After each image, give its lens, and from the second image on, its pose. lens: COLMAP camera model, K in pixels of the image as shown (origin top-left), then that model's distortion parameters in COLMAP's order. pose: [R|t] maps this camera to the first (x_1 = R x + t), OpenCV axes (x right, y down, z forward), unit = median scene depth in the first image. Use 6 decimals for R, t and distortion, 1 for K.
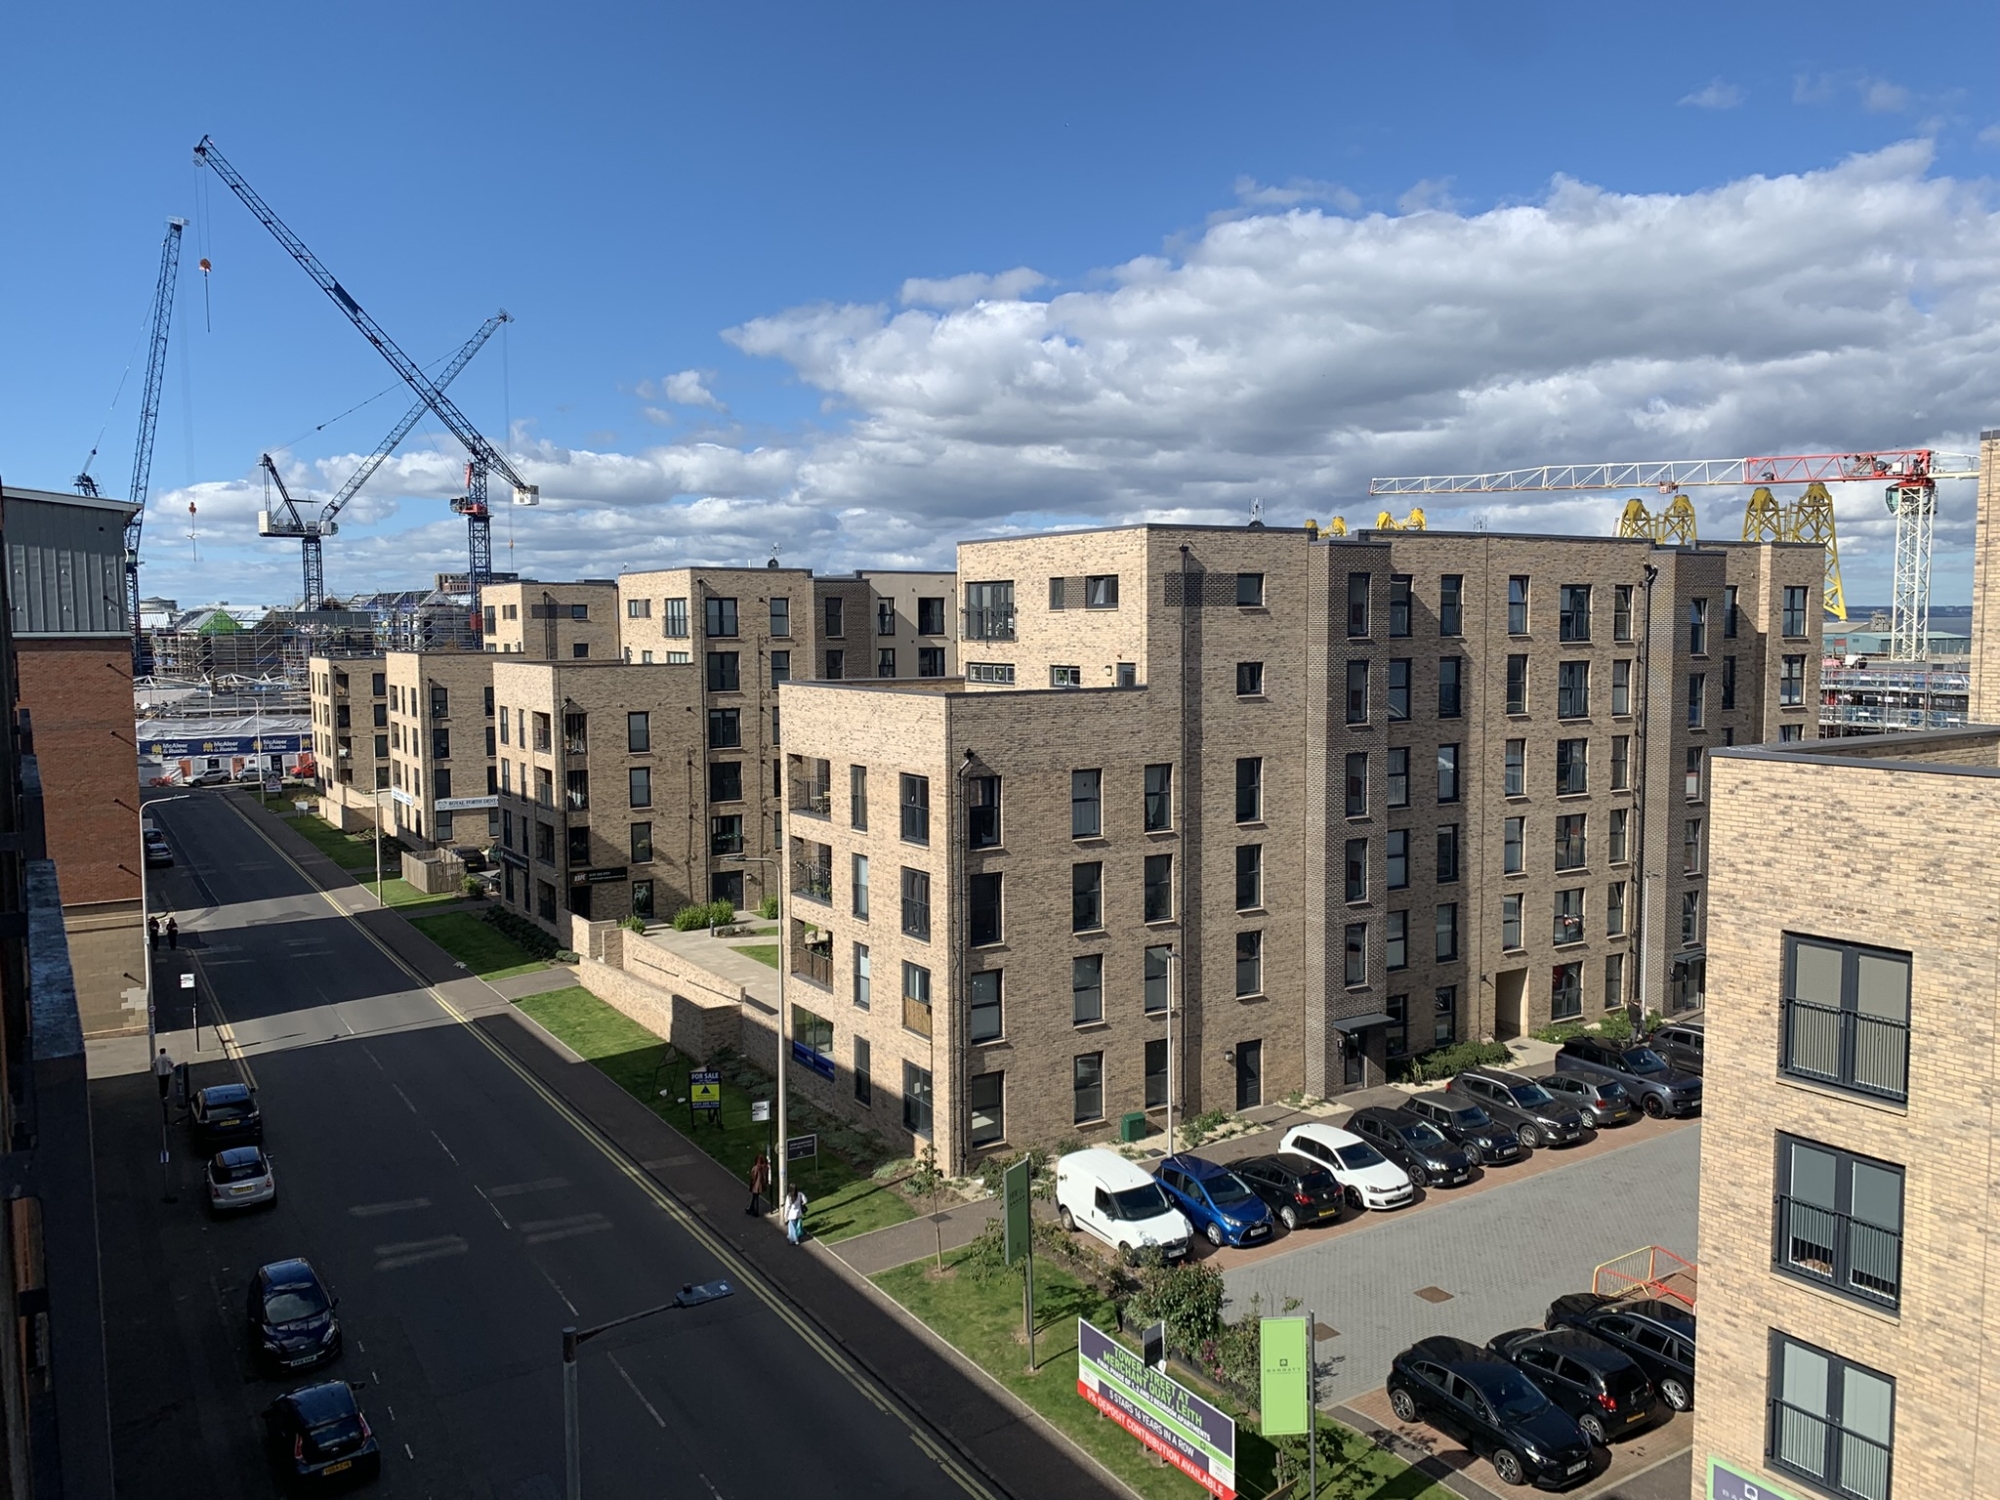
lens RADIAL K [[1529.3, 0, 1000.0], [0, 1529.3, 746.8], [0, 0, 1]] dist [0.039859, -0.053968]
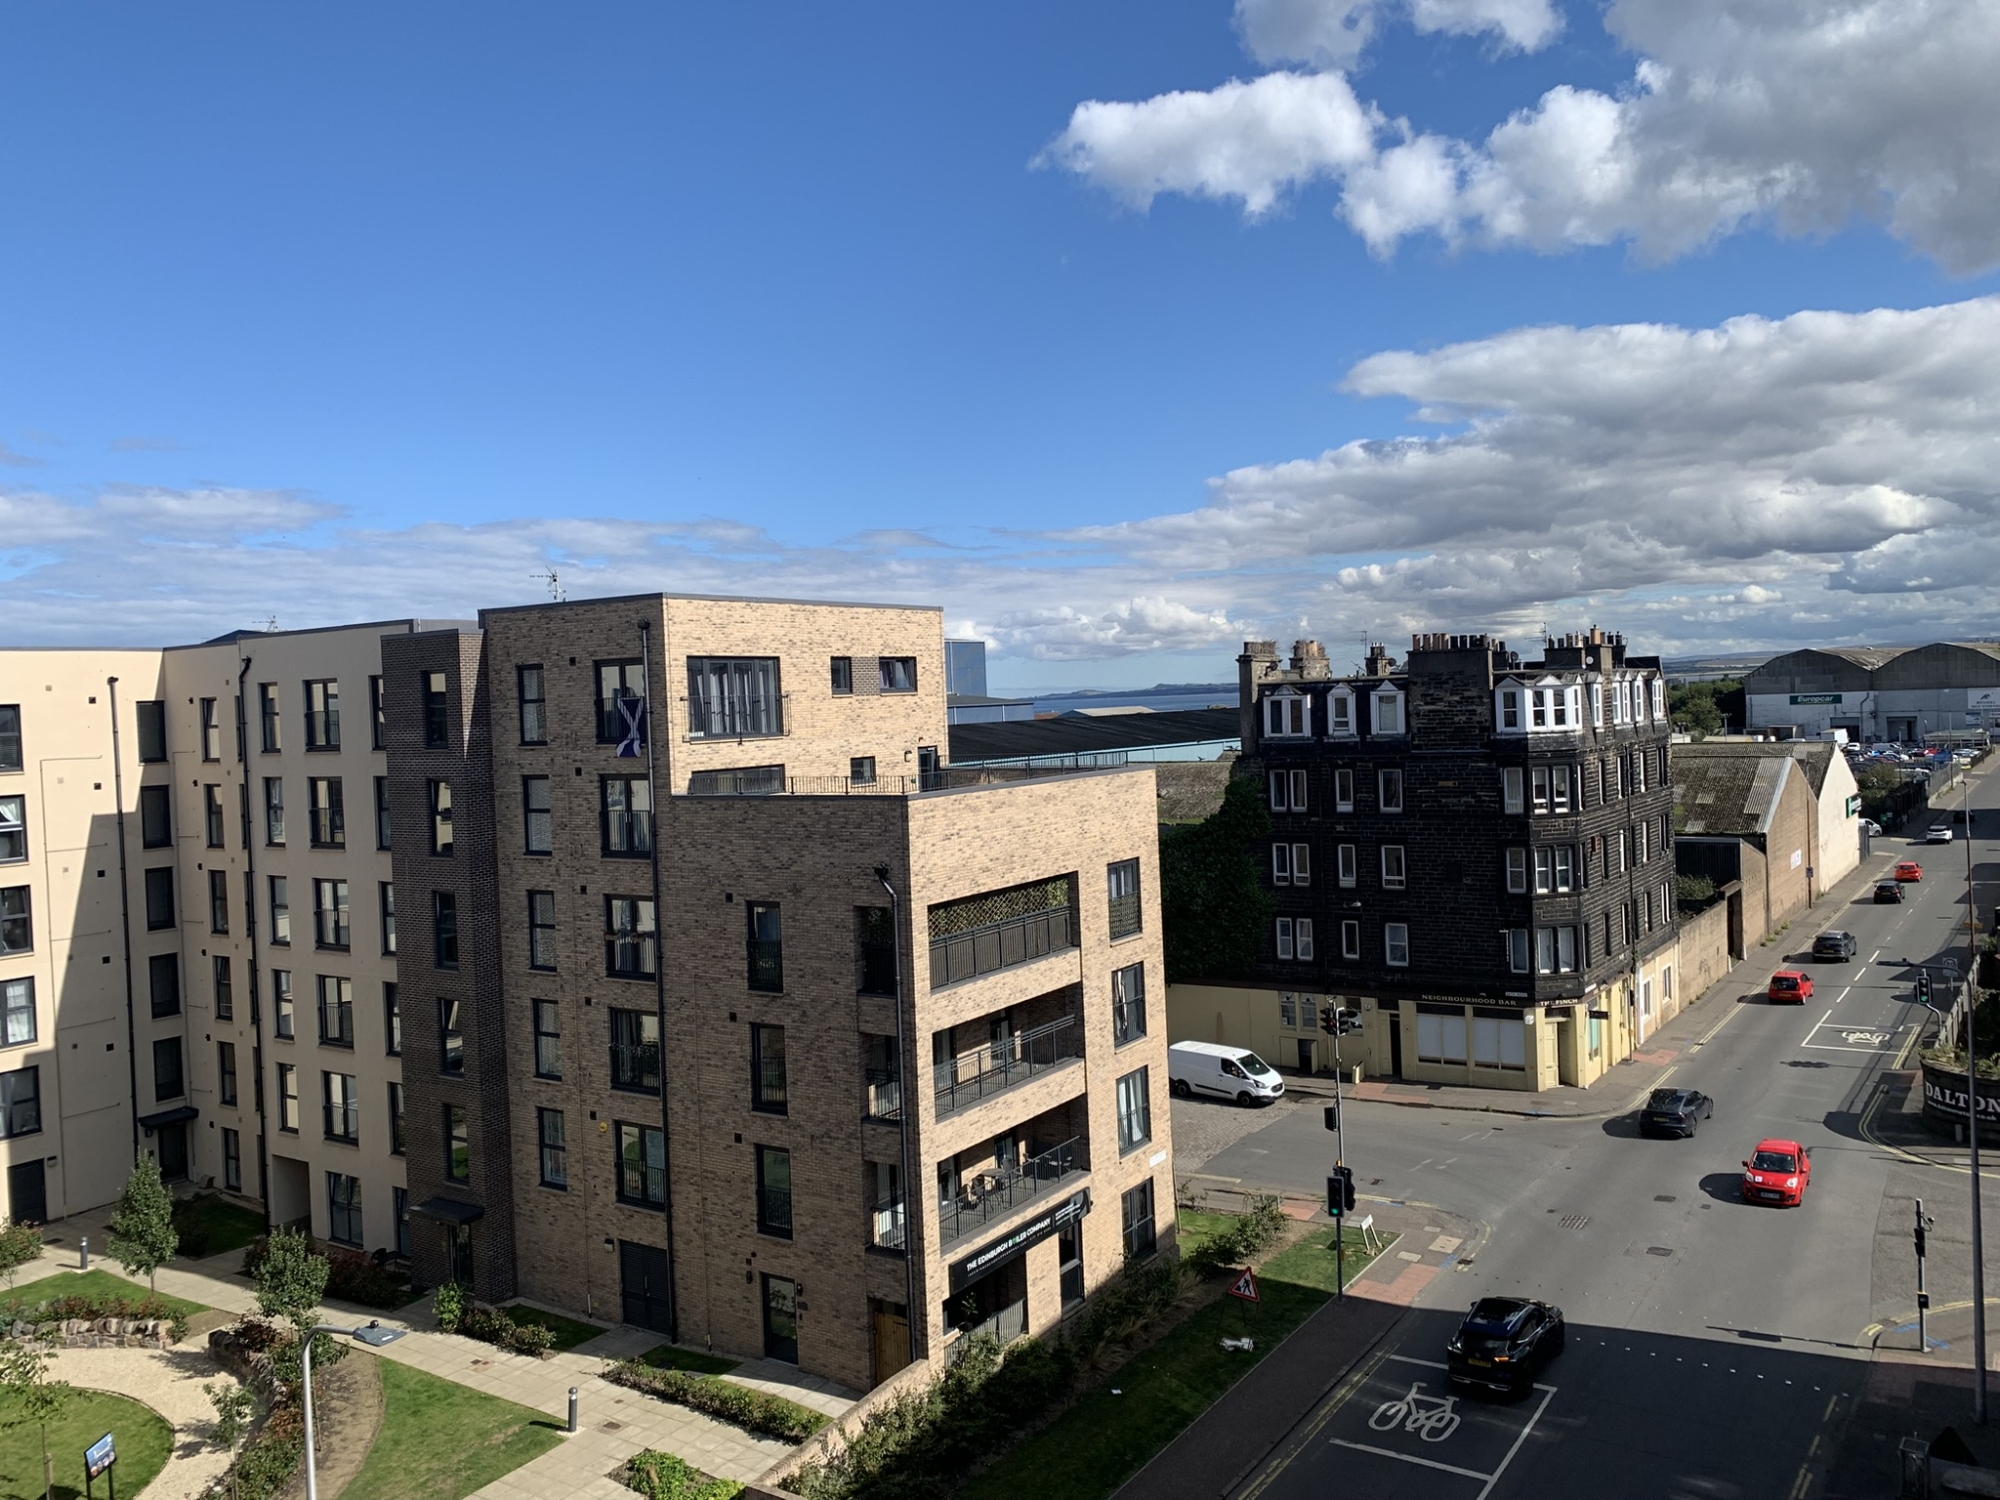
lens RADIAL K [[1529.3, 0, 999.7], [0, 1529.3, 748.8], [0, 0, 1]] dist [0.039859, -0.053968]
pose [[-0.386842, -0.011318, 0.922077, -0.811276], [0.110950, 0.992089, 0.058725, -0.103837], [-0.915447, 0.125022, -0.382526, 1.302018]]
